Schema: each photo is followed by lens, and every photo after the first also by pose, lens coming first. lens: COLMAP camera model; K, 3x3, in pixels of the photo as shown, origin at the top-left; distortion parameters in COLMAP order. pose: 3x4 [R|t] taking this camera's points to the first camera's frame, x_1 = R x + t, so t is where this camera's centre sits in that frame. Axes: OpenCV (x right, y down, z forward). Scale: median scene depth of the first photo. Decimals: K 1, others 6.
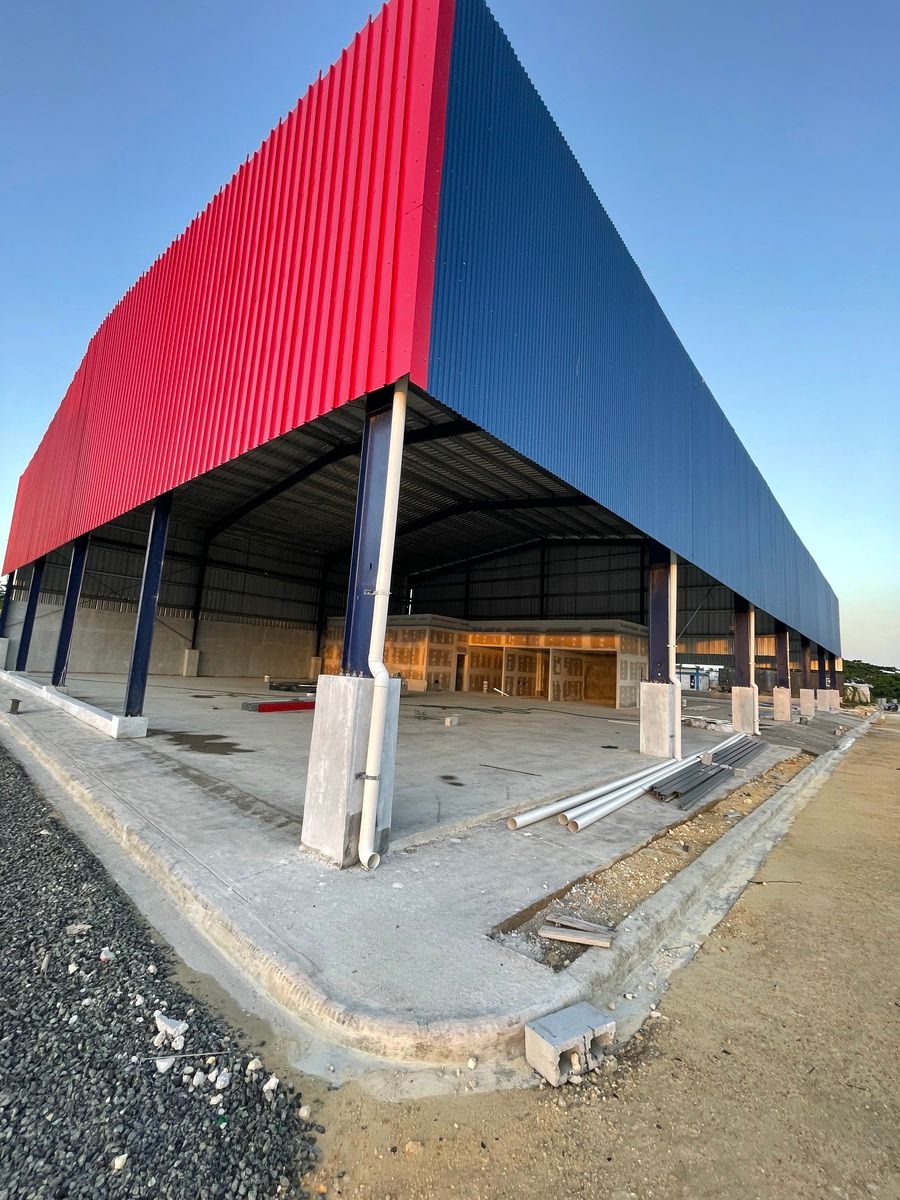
lens RADIAL K [[482.0, 0, 449.4], [0, 482.0, 598.2], [0, 0, 1]] dist [-0.015185, 0.006233]
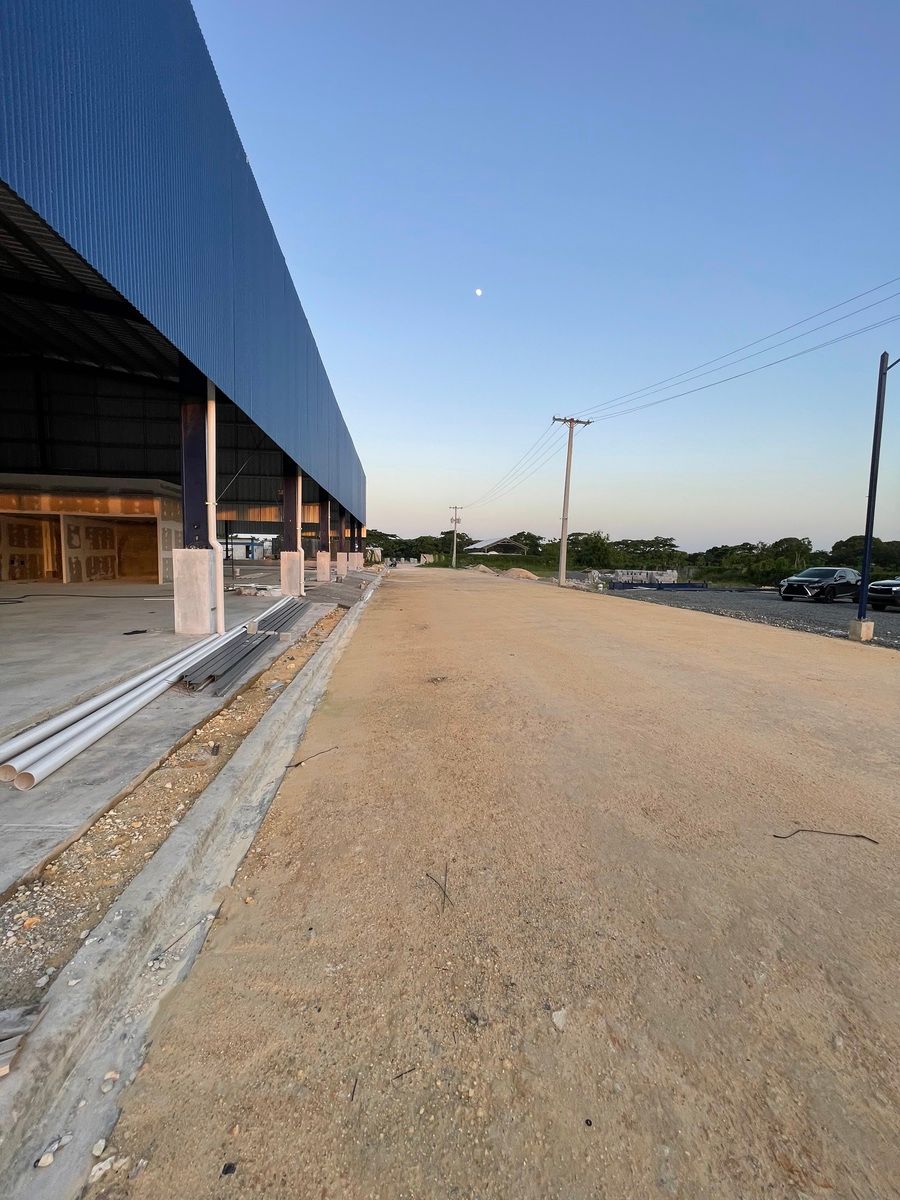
lens RADIAL K [[482.0, 0, 449.4], [0, 482.0, 598.2], [0, 0, 1]] dist [-0.015185, 0.006233]
pose [[0.655671, -0.117293, 0.745881, 0.097620], [-0.082137, 0.970918, 0.224884, 0.038757], [-0.750566, -0.208714, 0.626968, 0.142114]]
